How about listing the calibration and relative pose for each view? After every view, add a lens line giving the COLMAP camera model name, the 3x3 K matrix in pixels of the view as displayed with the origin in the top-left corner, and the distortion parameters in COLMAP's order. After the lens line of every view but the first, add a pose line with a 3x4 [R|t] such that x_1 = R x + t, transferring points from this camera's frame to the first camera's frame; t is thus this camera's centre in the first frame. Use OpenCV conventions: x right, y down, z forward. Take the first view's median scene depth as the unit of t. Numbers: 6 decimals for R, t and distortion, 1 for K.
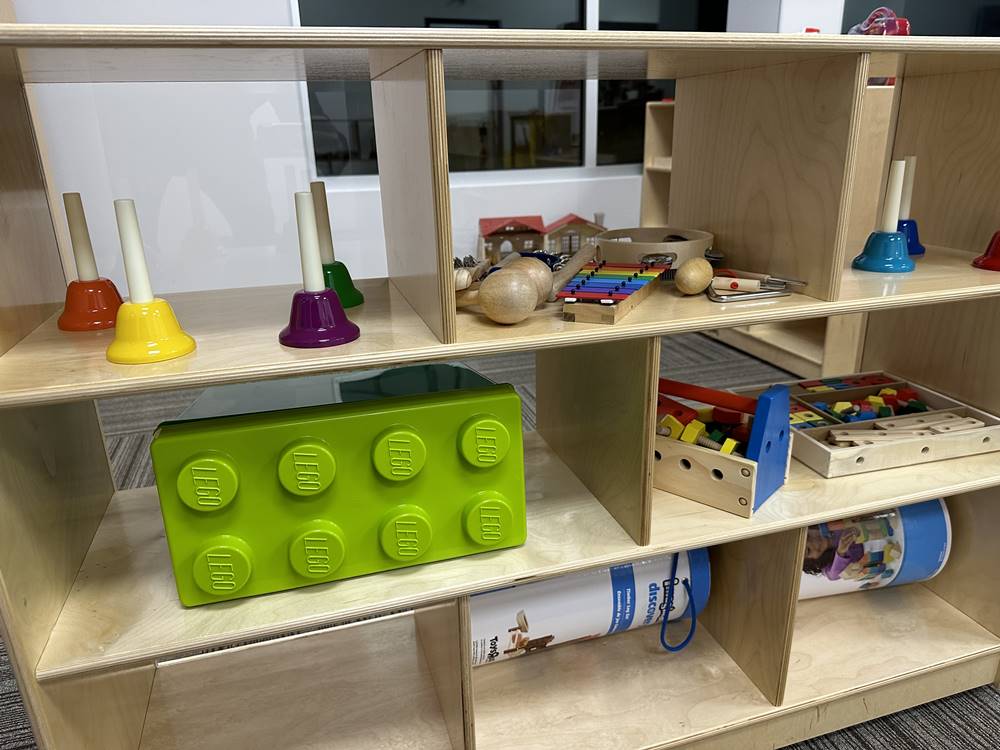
lens RADIAL K [[712.7, 0, 514.3], [0, 712.7, 371.3], [0, 0, 1]] dist [-0.012388, -0.009369]
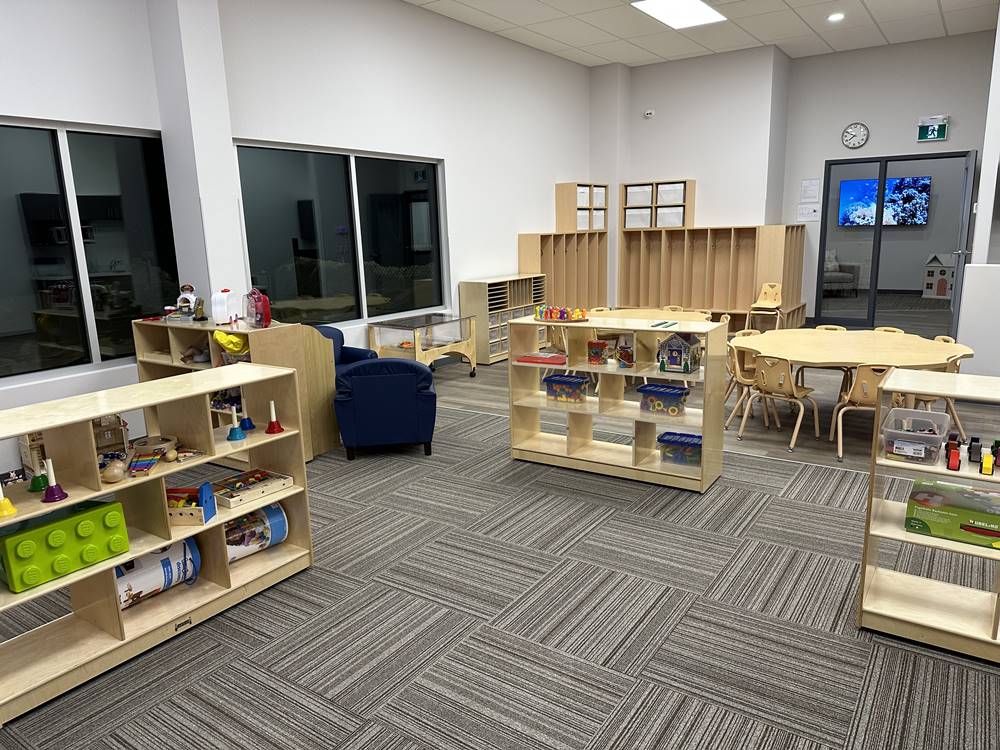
lens RADIAL K [[712.7, 0, 514.3], [0, 712.7, 371.3], [0, 0, 1]] dist [-0.012388, -0.009369]
pose [[0.779326, -0.128506, 0.613300, -0.424025], [0.211516, 0.975248, -0.064431, 0.030294], [-0.589840, 0.179935, 0.787218, -2.305729]]
